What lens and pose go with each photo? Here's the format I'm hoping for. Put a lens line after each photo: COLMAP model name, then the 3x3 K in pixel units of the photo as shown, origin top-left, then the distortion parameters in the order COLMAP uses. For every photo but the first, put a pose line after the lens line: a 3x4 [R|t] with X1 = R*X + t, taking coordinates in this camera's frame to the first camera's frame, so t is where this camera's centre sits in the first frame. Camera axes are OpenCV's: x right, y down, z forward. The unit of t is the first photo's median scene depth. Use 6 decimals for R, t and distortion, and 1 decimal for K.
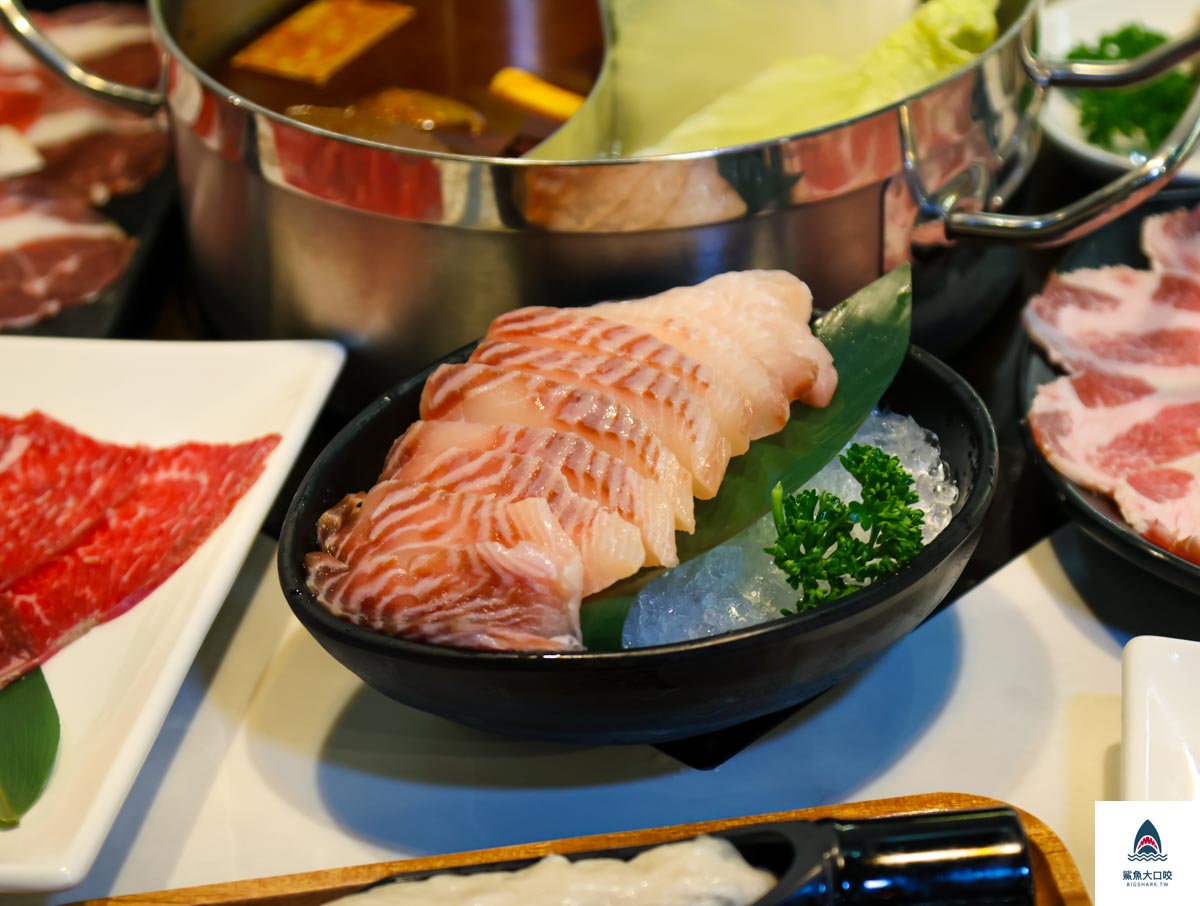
lens RADIAL K [[3177.1, 0, 600.0], [0, 3177.1, 453.0], [0, 0, 1]] dist [0.042220, 1.792083]
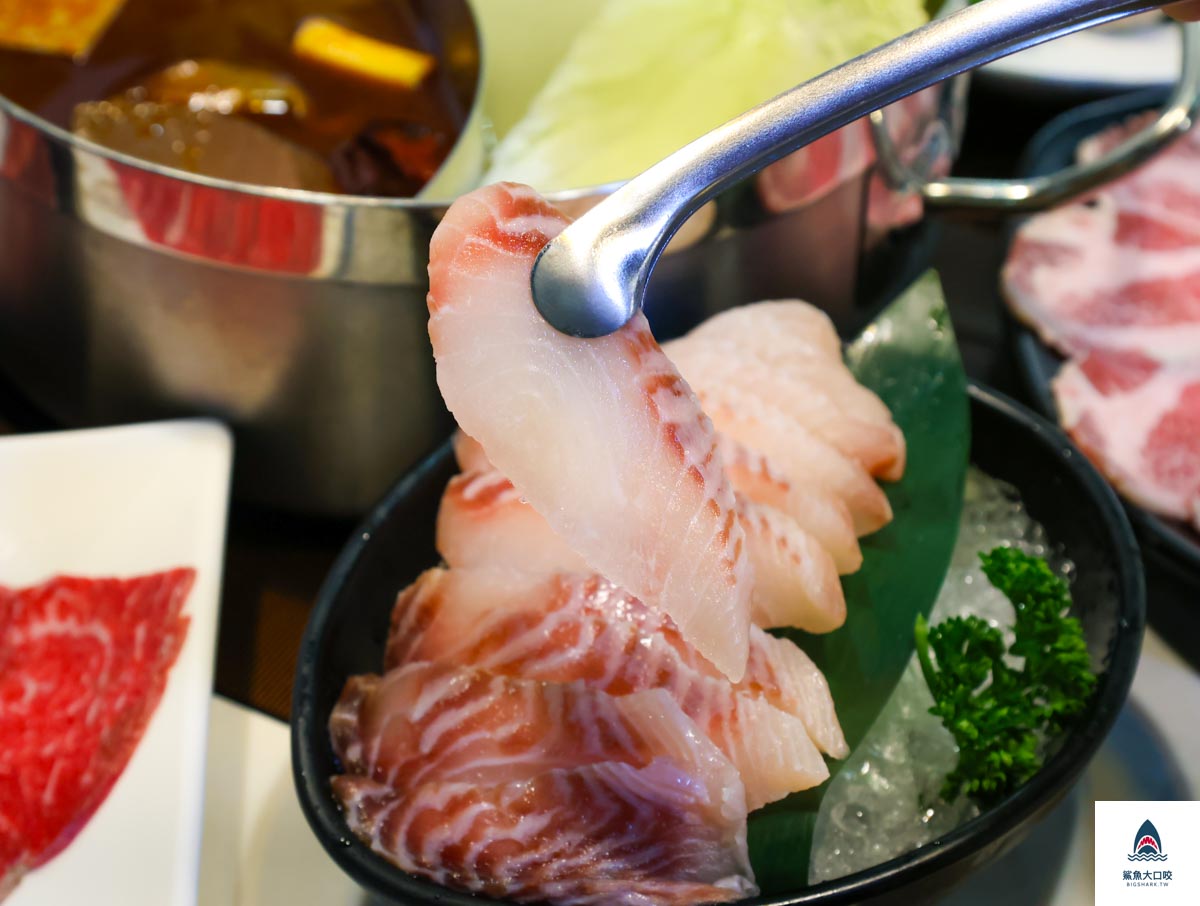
lens RADIAL K [[2874.4, 0, 600.0], [0, 2874.4, 453.0], [0, 0, 1]] dist [0.119307, -0.270230]
pose [[0.971708, -0.119508, 0.203720, -0.146237], [0.095971, 0.987908, 0.121767, -0.112547], [-0.215809, -0.098771, 0.971427, 0.282803]]
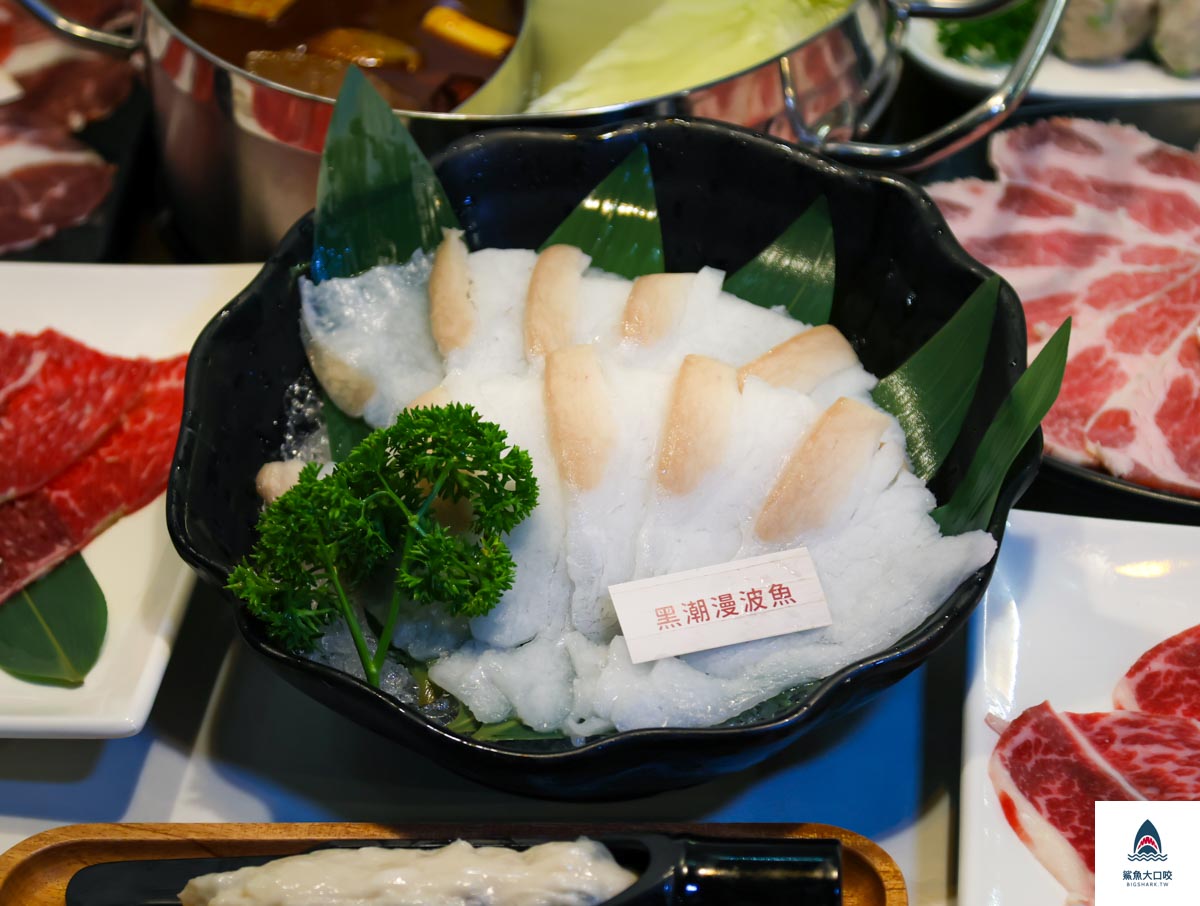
lens RADIAL K [[3432.3, 0, 600.0], [0, 3432.3, 453.0], [0, 0, 1]] dist [0.230397, 0.277964]
pose [[0.998939, -0.022947, 0.039924, -0.028028], [0.020387, 0.997780, 0.063395, -0.046203], [-0.041290, -0.062514, 0.997190, -0.290717]]
